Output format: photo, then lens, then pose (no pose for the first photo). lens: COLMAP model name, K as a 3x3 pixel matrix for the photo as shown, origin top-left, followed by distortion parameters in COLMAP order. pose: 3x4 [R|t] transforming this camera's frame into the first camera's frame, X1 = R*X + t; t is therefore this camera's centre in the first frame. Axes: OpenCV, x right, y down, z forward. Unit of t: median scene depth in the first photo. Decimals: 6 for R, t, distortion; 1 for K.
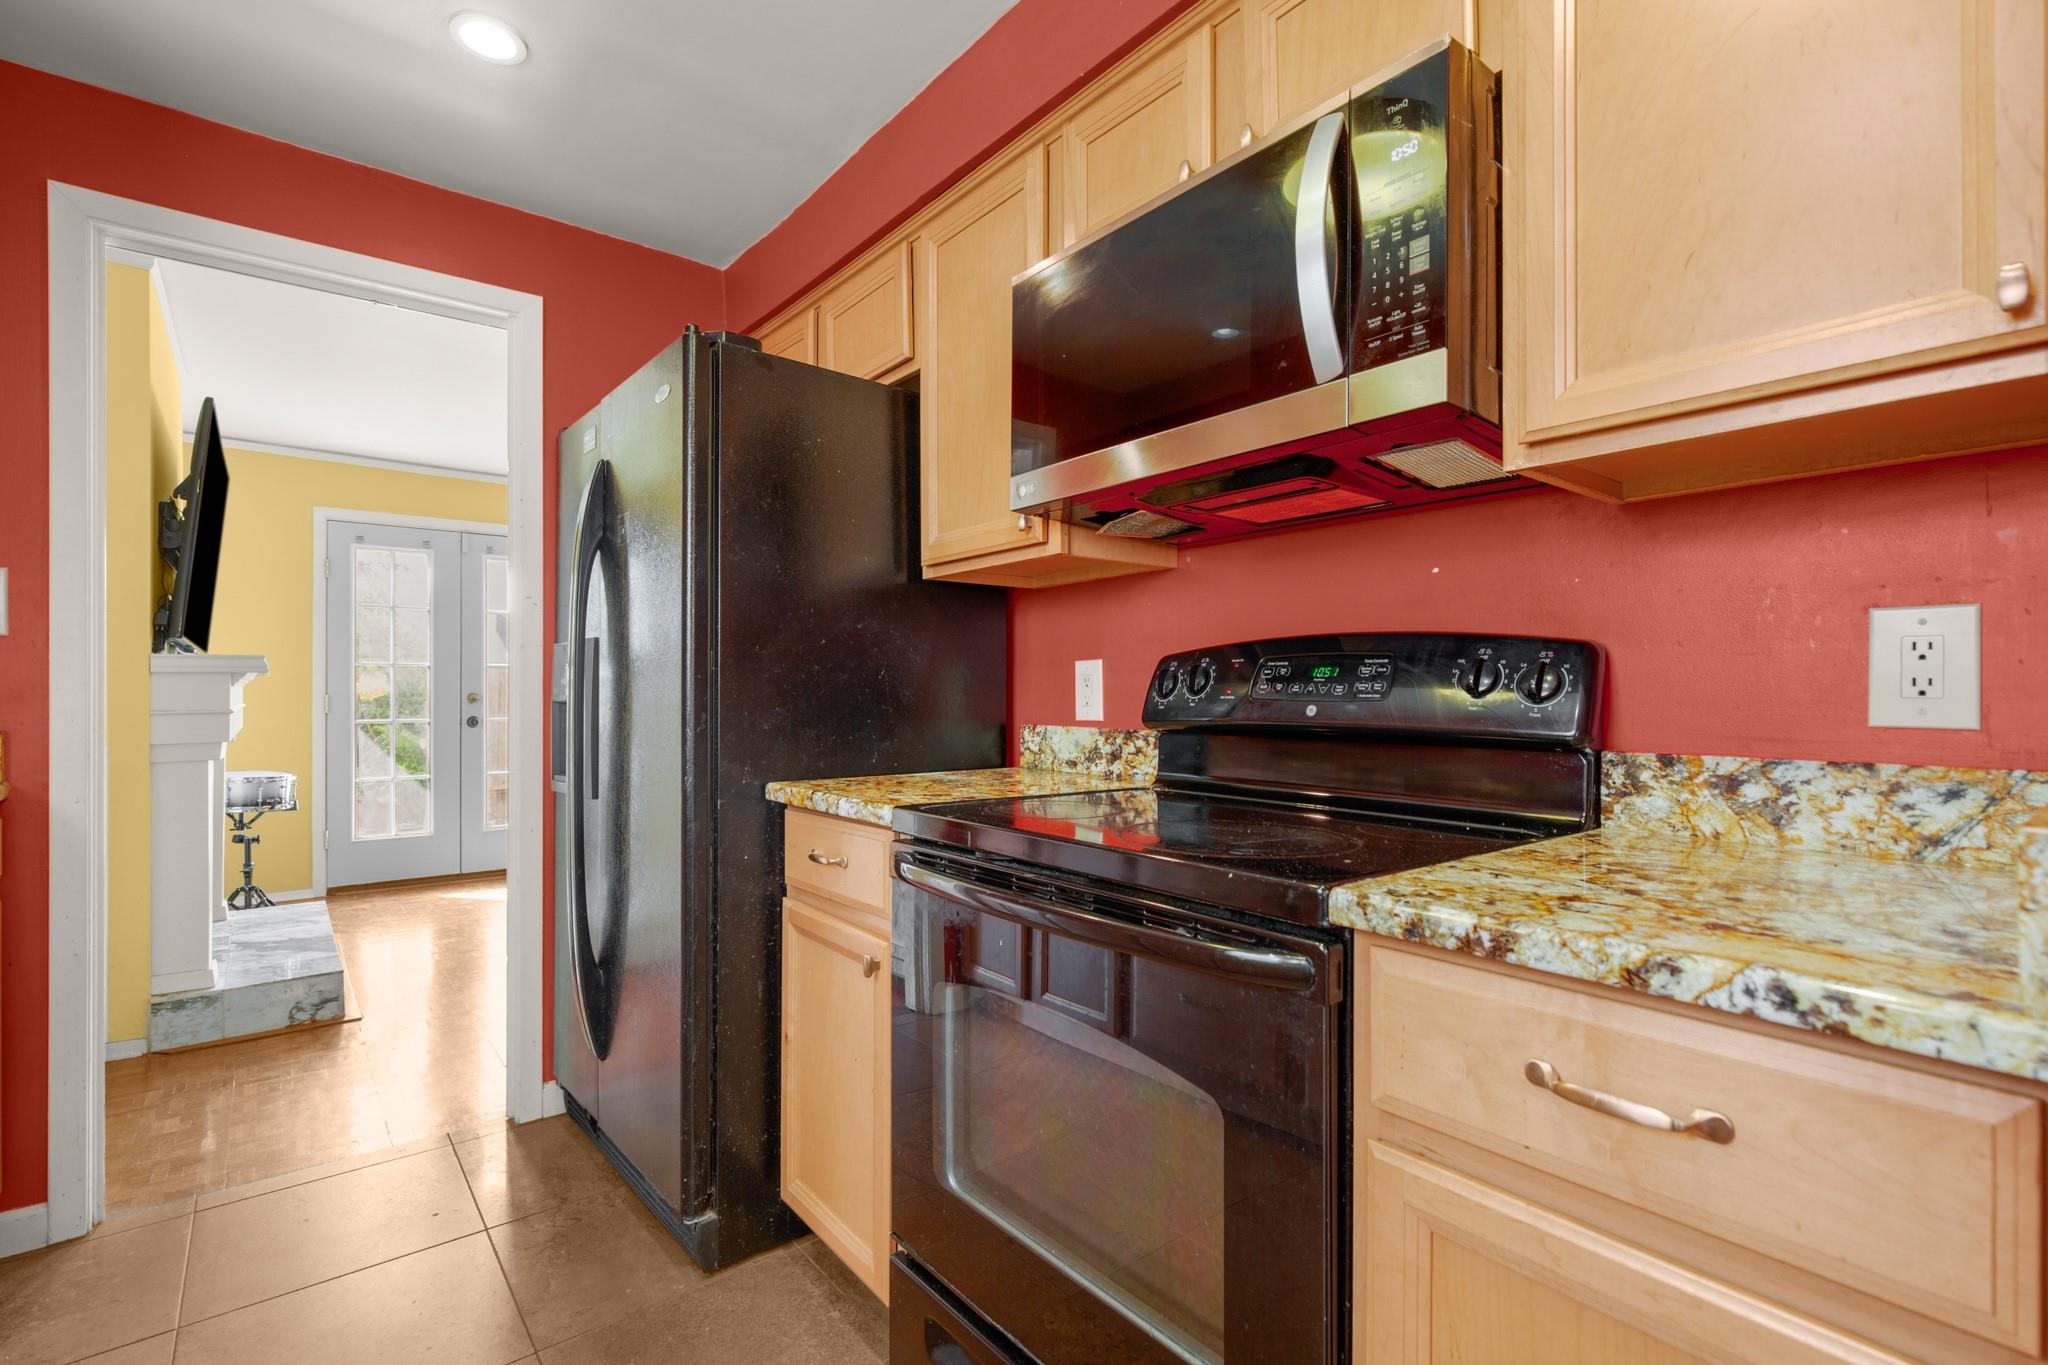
lens RADIAL K [[929.0, 0, 1025.3], [0, 929.0, 682.5], [0, 0, 1]] dist [-0.010438, 0.002592]
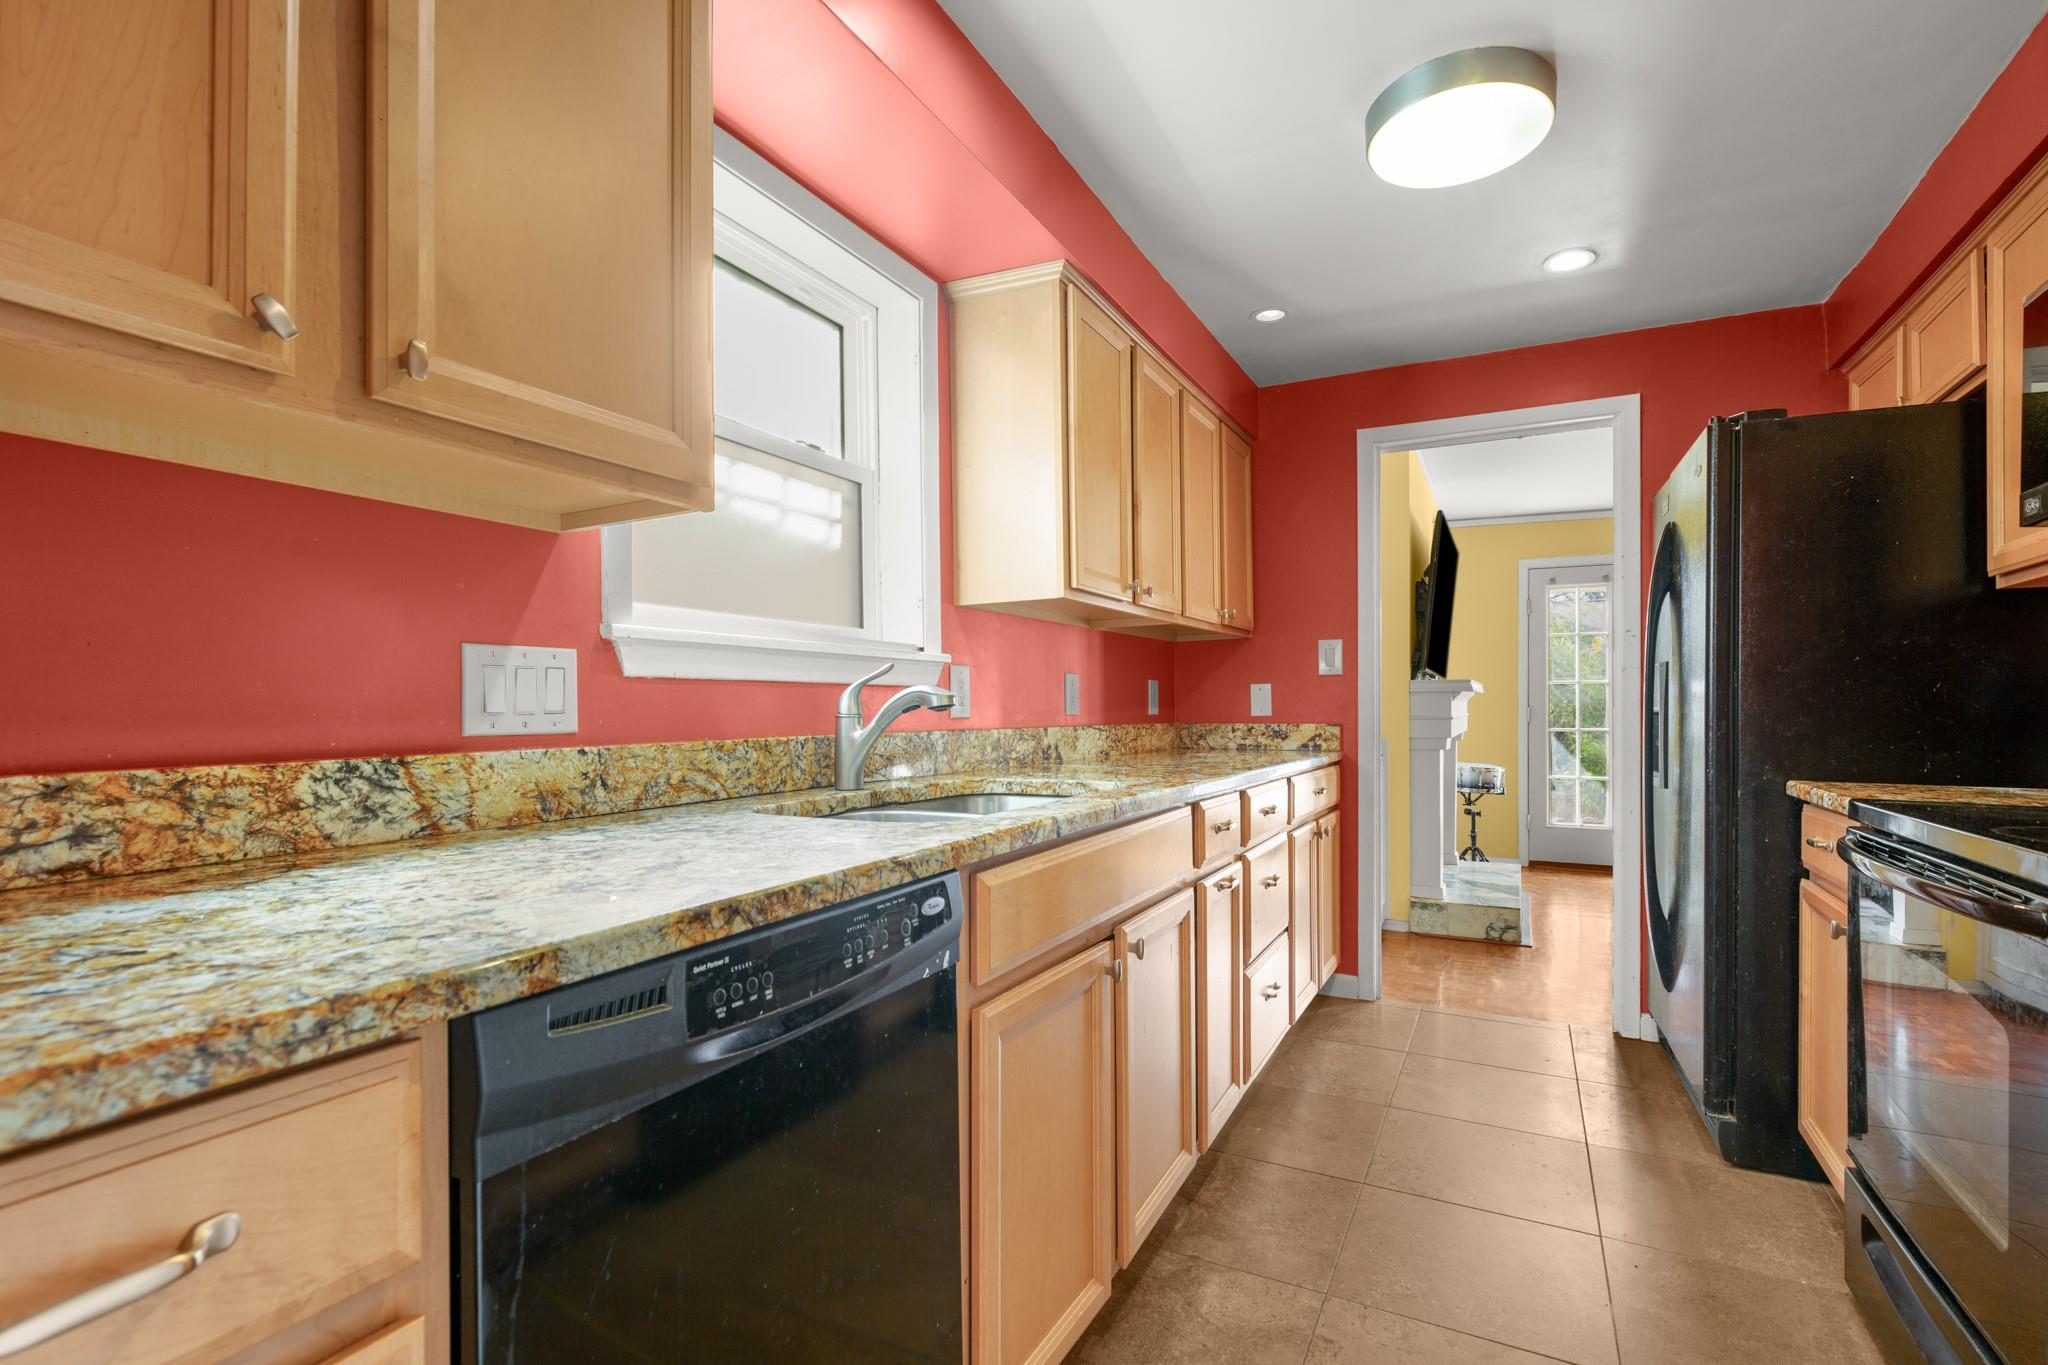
lens RADIAL K [[929.0, 0, 1050.4], [0, 929.0, 708.1], [0, 0, 1]] dist [-0.010438, 0.002592]
pose [[0.406574, 0.005722, -0.913600, 0.248605], [0.005365, 0.999948, 0.008651, -0.000353], [0.913602, -0.008419, 0.406523, -0.205822]]
